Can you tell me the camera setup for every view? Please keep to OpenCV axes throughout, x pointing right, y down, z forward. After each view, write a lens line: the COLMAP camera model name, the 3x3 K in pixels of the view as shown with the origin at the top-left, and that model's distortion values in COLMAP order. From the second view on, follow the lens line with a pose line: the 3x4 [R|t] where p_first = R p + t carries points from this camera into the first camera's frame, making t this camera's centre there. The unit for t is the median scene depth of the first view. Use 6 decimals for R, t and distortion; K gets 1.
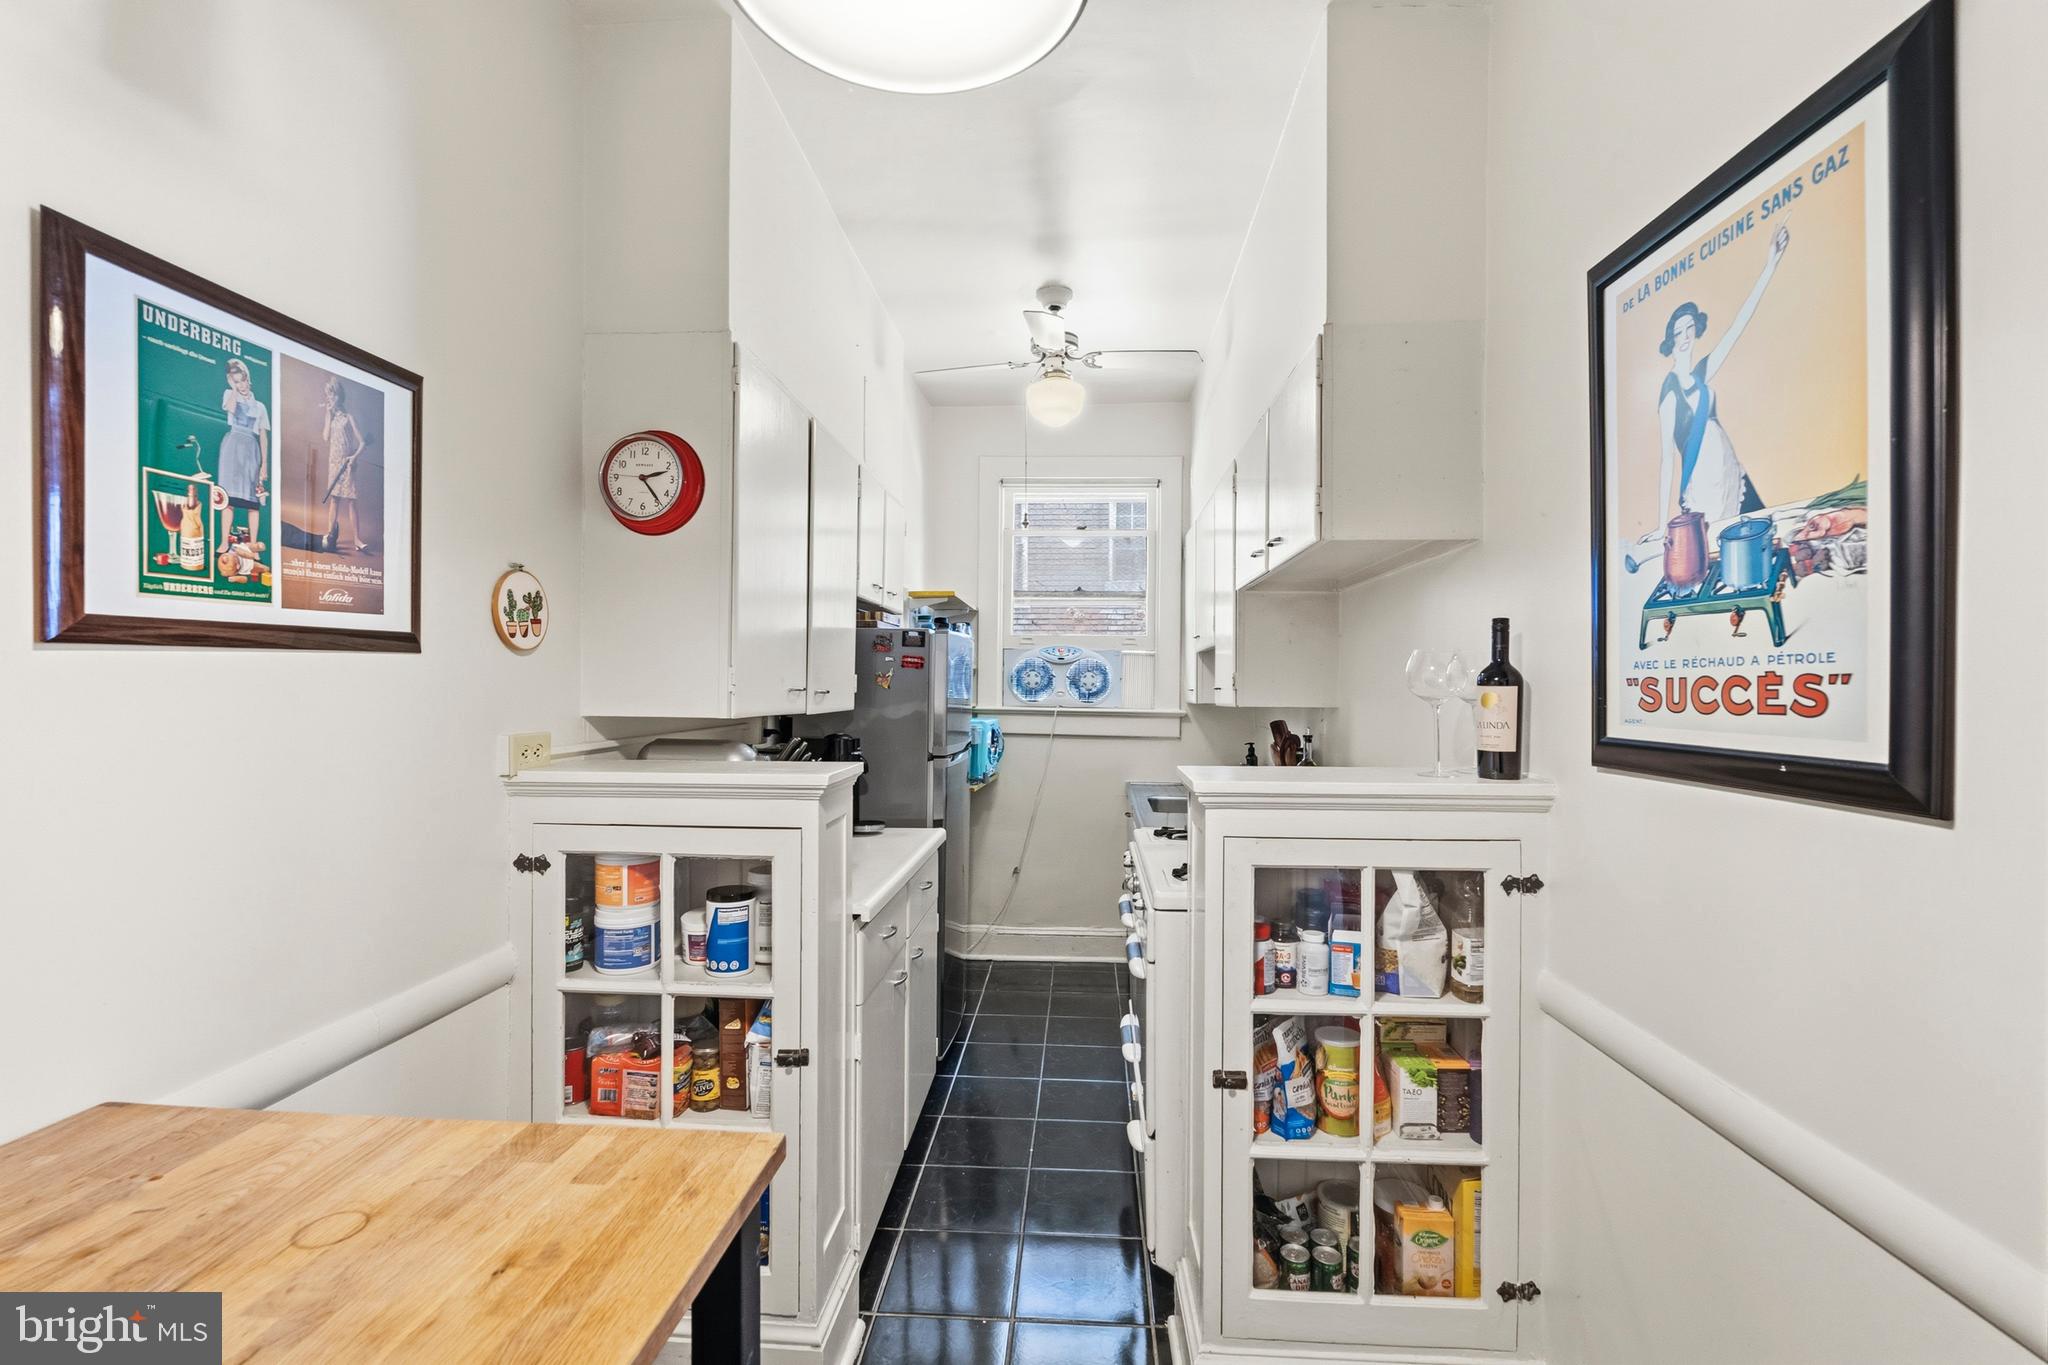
lens RADIAL K [[913.1, 0, 1022.2], [0, 913.1, 692.3], [0, 0, 1]] dist [-0.003869, 0.000945]
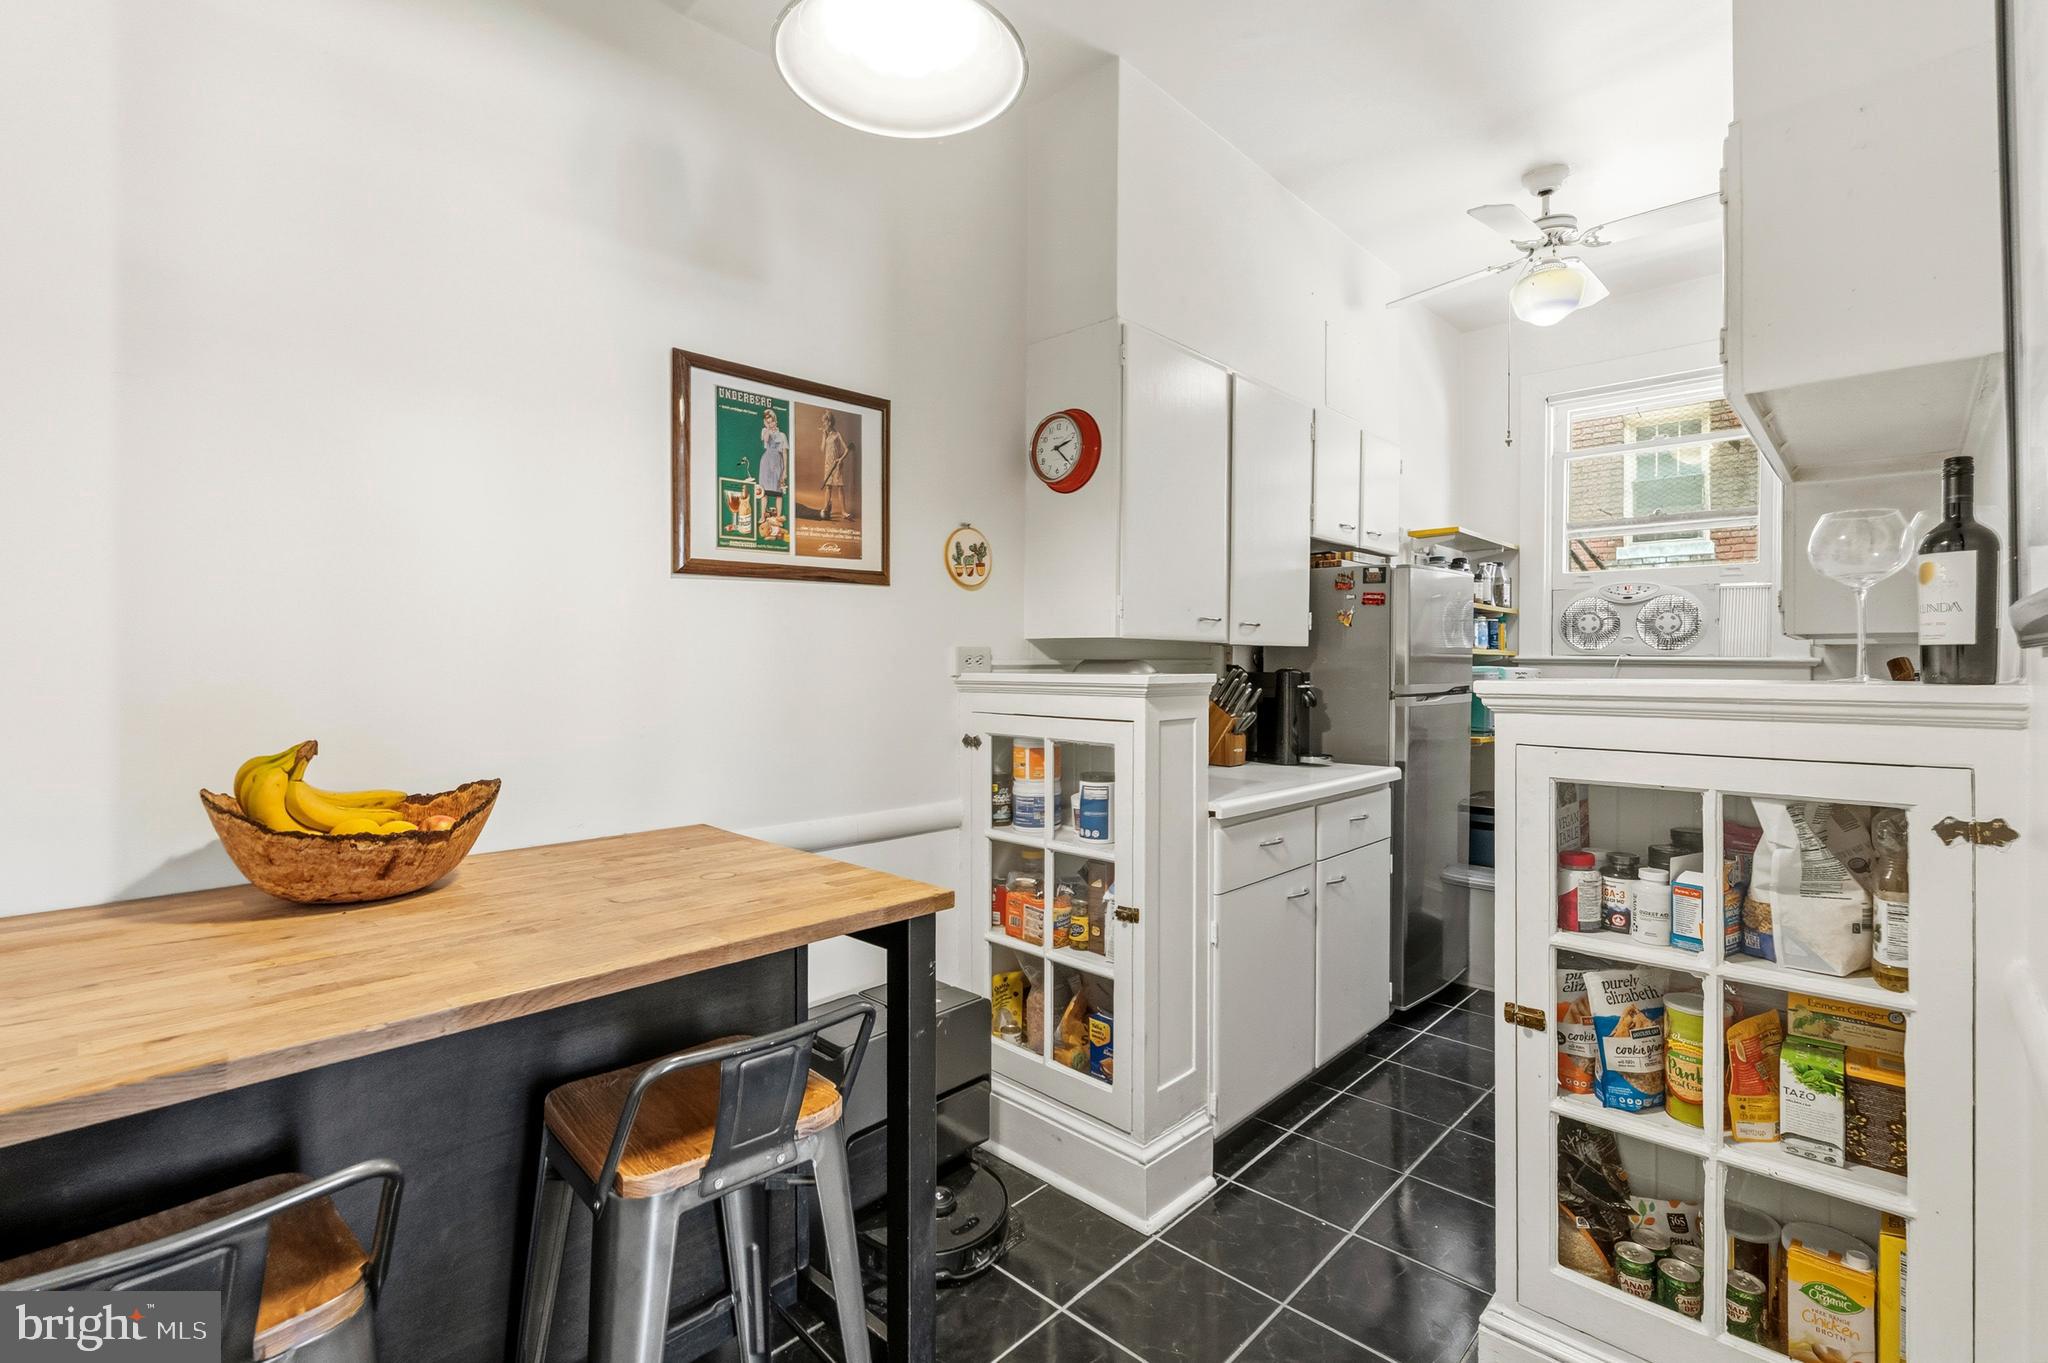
lens RADIAL K [[913.1, 0, 1012.8], [0, 913.1, 665.7], [0, 0, 1]] dist [-0.003869, 0.000945]
pose [[0.765033, -0.000323, -0.643990, 0.412160], [-0.002882, 0.999988, -0.003924, 0.083866], [0.643984, 0.004858, 0.765023, -0.008845]]
